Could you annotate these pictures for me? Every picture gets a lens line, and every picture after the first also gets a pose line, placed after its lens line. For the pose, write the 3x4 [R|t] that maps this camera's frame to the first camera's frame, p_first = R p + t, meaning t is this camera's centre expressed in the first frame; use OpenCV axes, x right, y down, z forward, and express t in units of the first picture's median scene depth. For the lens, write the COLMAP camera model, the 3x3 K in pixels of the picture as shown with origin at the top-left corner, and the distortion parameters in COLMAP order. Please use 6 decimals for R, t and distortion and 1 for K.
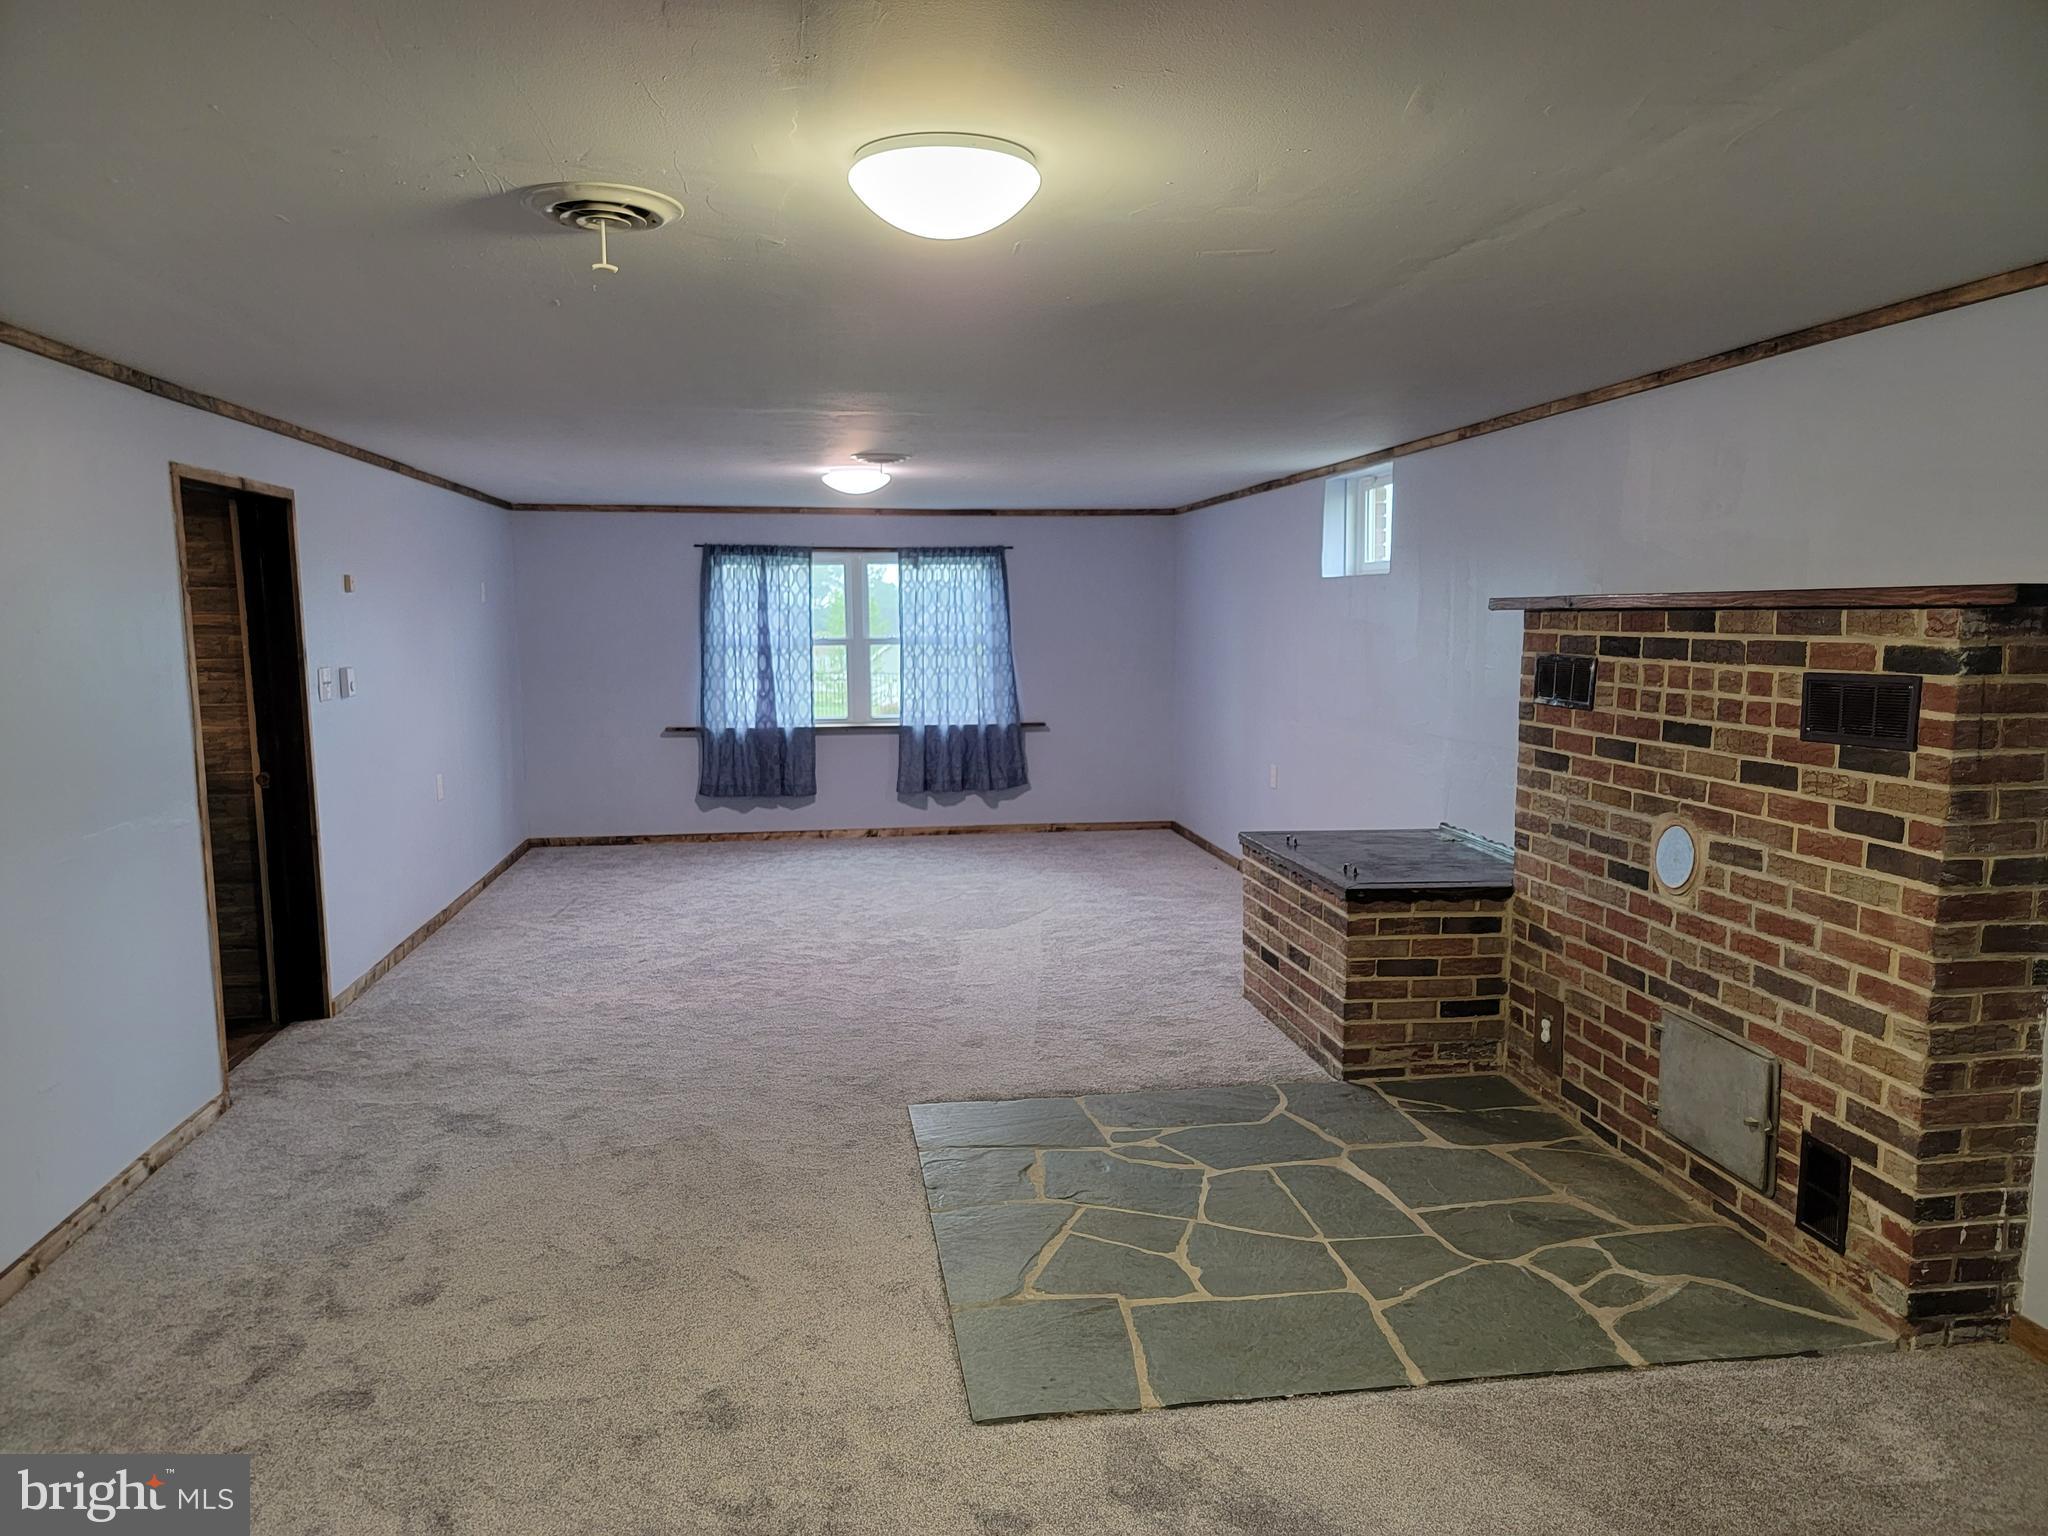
lens RADIAL K [[1419.0, 0, 1024.4], [0, 1419.0, 771.0], [0, 0, 1]] dist [0.086657, -0.068635]
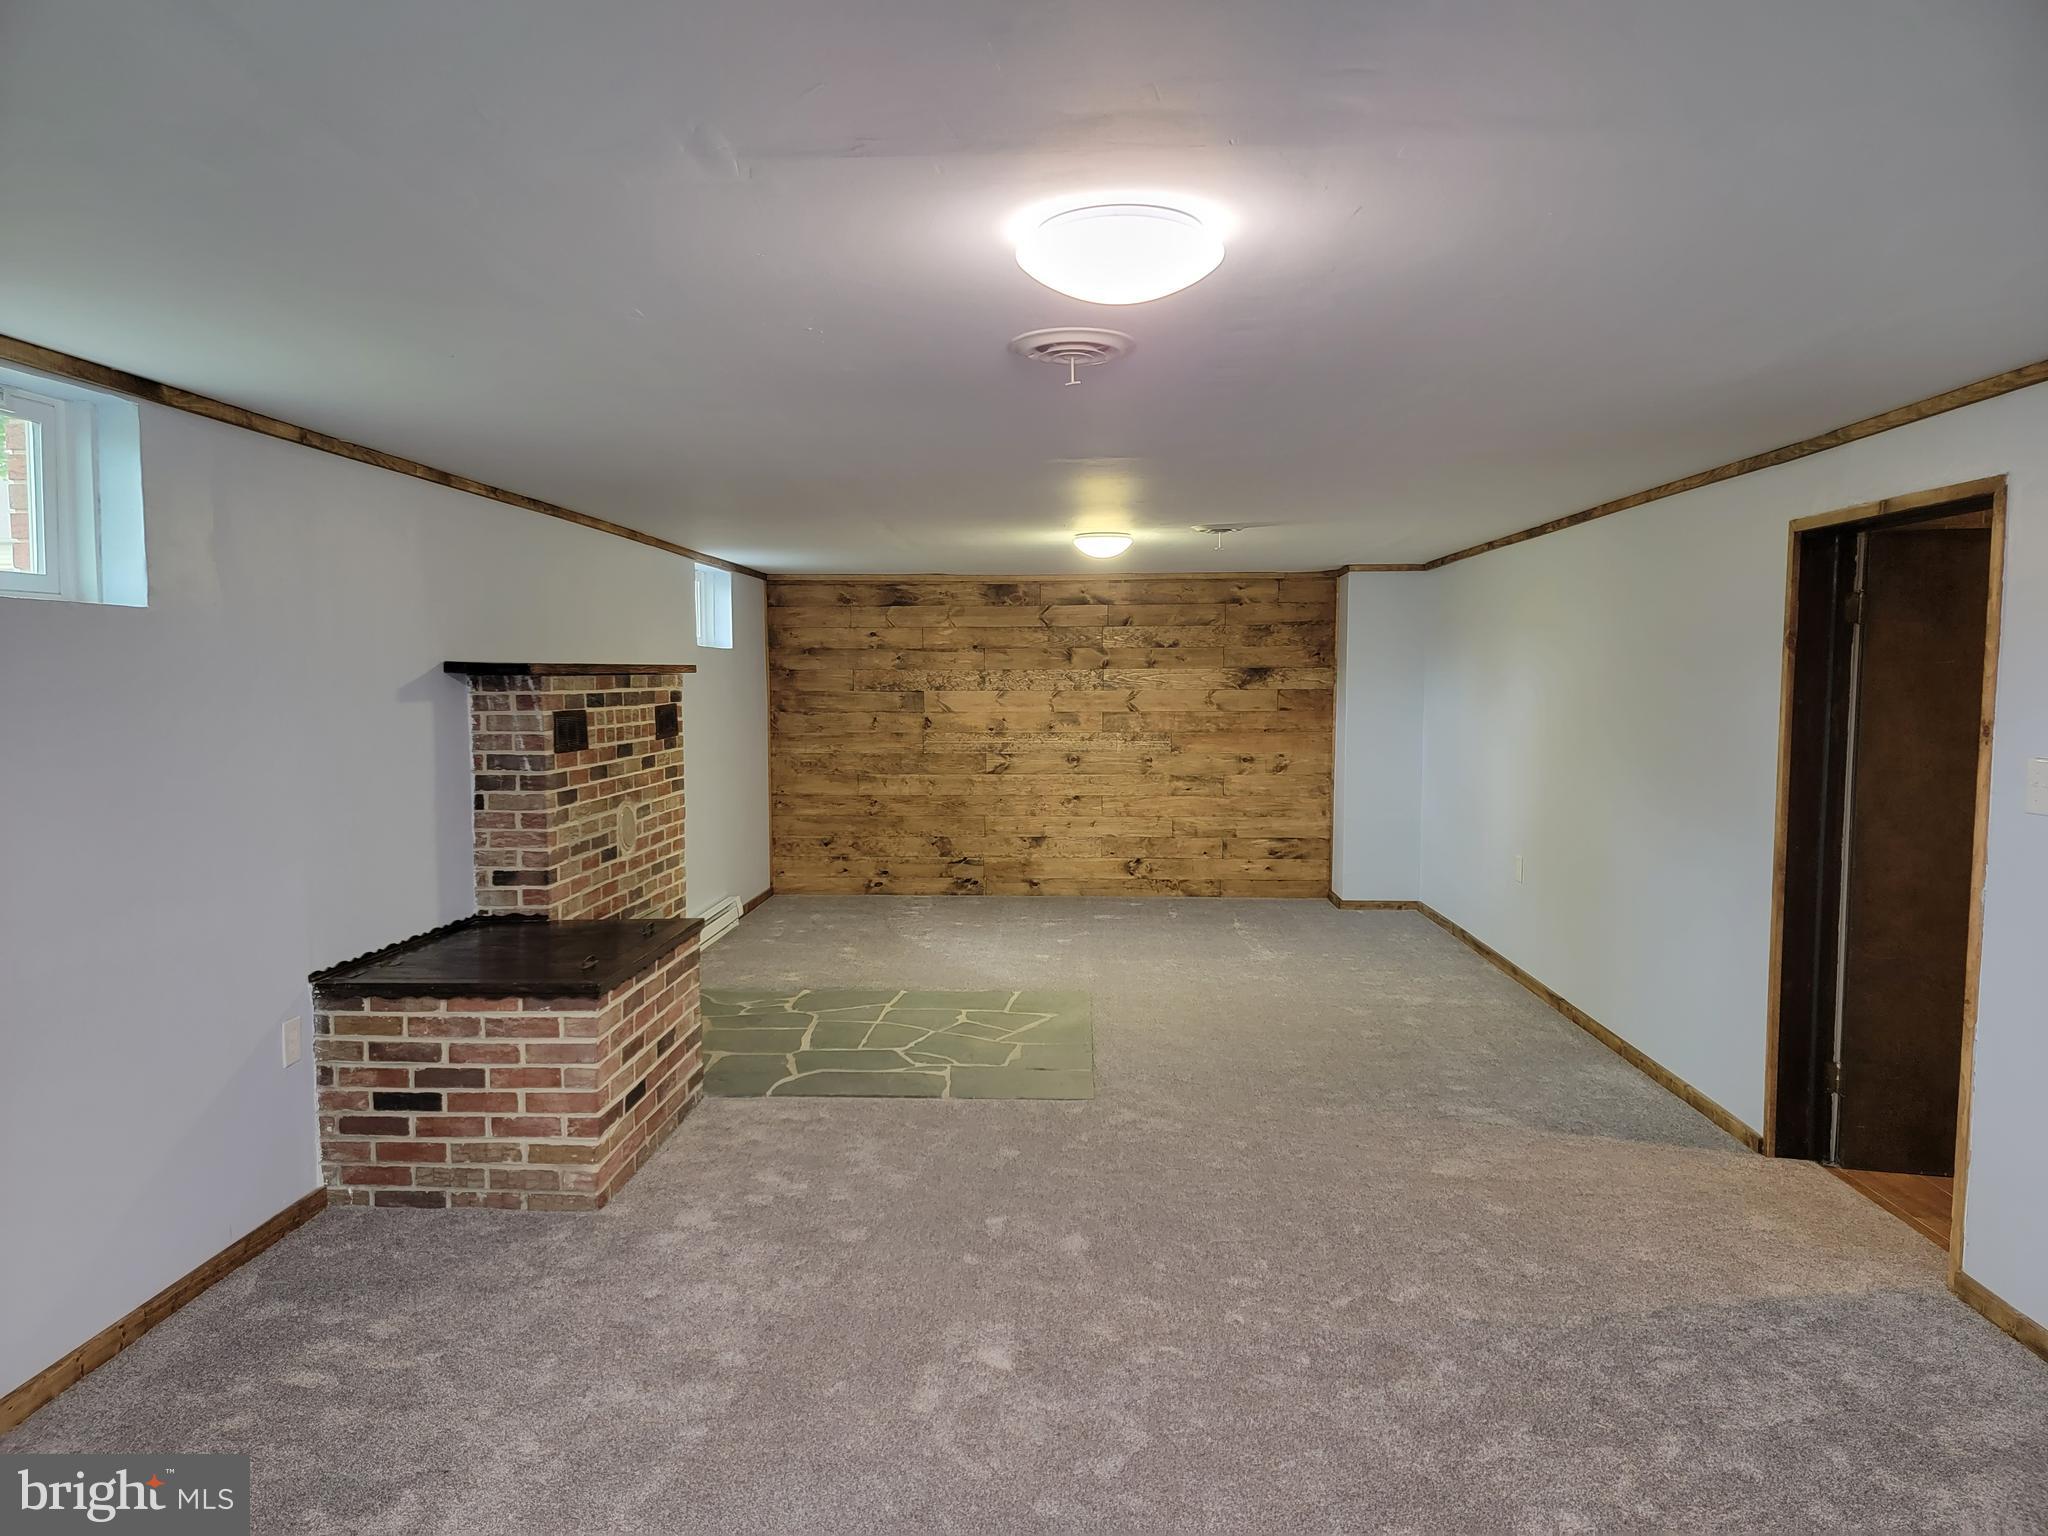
lens RADIAL K [[1419.0, 0, 1023.0], [0, 1419.0, 766.3], [0, 0, 1]] dist [0.086657, -0.068635]
pose [[-0.980257, -0.006401, 0.197624, -0.289547], [0.029096, 0.983925, 0.176193, -0.268588], [-0.195575, 0.178465, -0.964314, 2.376494]]
